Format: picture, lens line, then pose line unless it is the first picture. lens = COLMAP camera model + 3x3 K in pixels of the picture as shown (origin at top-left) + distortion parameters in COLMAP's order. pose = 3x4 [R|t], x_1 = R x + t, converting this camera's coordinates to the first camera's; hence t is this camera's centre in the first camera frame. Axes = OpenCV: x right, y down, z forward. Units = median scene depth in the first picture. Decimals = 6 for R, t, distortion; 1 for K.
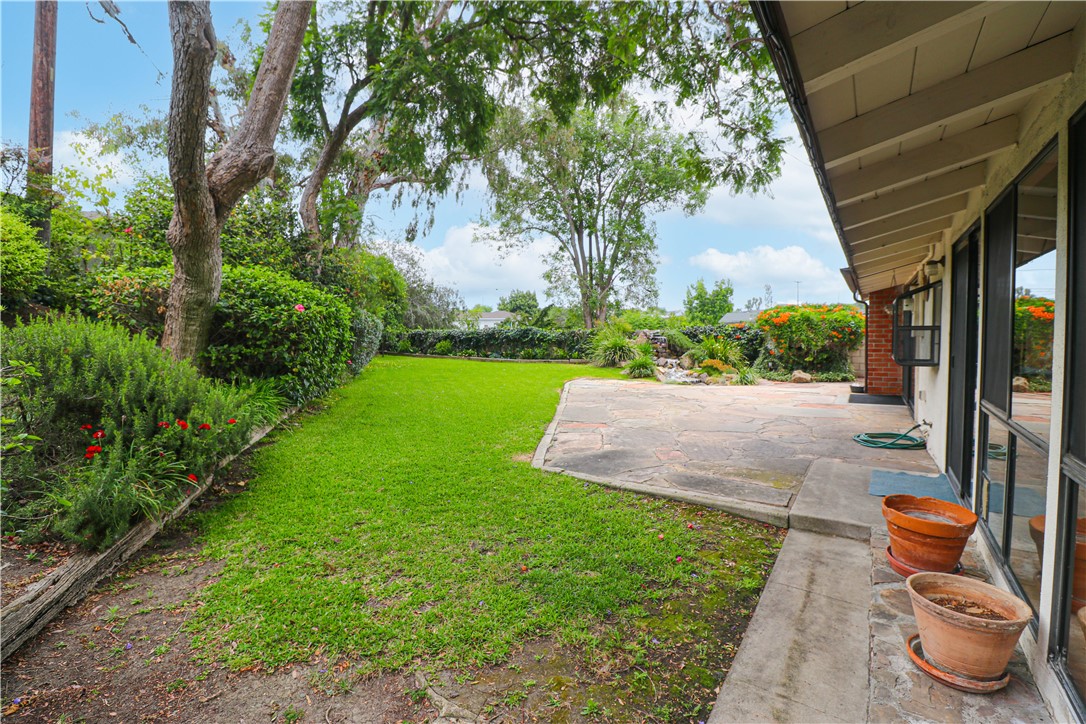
lens RADIAL K [[502.8, 0, 542.2], [0, 502.8, 353.8], [0, 0, 1]] dist [-0.004035, -0.011323]
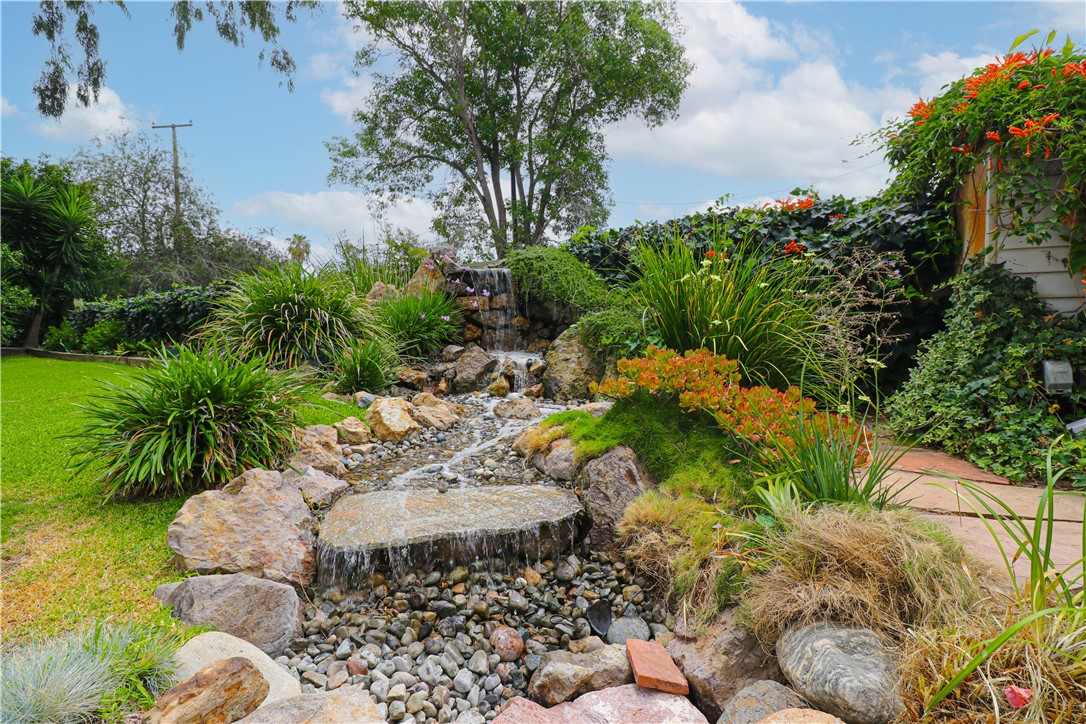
lens RADIAL K [[502.8, 0, 542.2], [0, 502.8, 353.8], [0, 0, 1]] dist [-0.004035, -0.011323]
pose [[0.999430, -0.022210, 0.025424, 0.120407], [0.021904, 0.999685, 0.012268, 0.003917], [-0.025688, -0.011704, 0.999601, 0.346935]]
